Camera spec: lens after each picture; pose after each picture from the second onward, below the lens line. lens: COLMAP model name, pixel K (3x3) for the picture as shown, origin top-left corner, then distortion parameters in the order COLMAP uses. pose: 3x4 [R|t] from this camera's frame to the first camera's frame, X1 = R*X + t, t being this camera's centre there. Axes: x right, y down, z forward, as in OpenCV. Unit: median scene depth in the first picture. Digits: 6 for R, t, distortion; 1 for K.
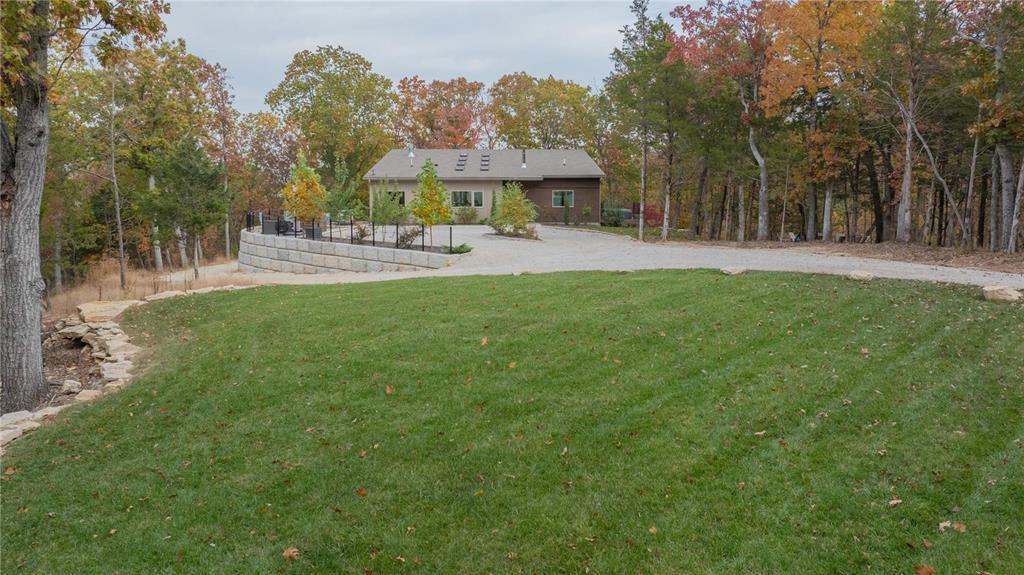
lens RADIAL K [[729.7, 0, 512.0], [0, 729.7, 287.5], [0, 0, 1]] dist [-0.001380, -0.000915]
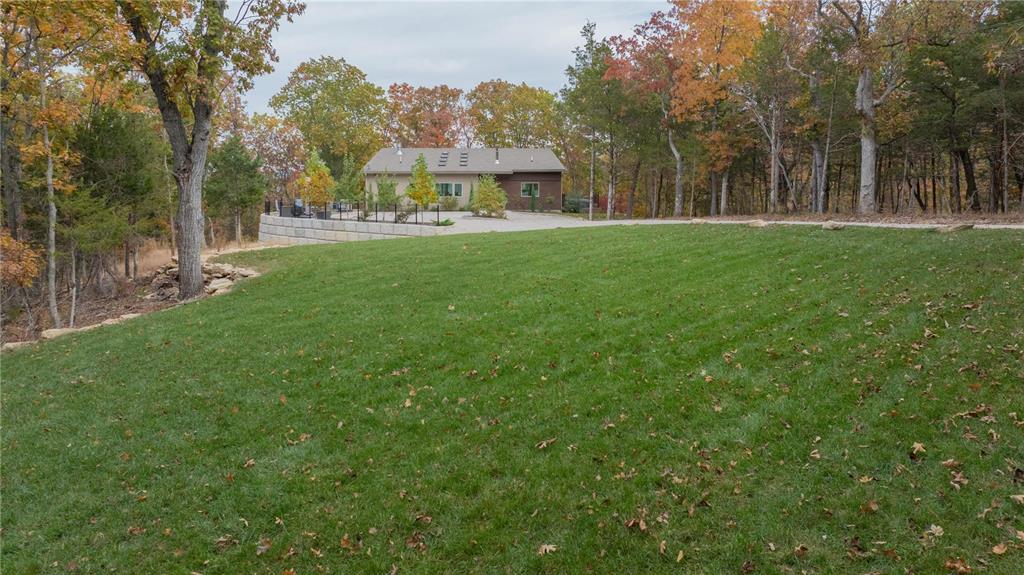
lens RADIAL K [[747.7, 0, 496.3], [0, 747.7, 285.5], [0, 0, 1]] dist [0.039004, 0.000511]
pose [[0.999977, -0.000942, 0.006663, 0.007099], [0.001002, 0.999959, -0.009015, 0.043302], [-0.006654, 0.009022, 0.999937, -0.204672]]
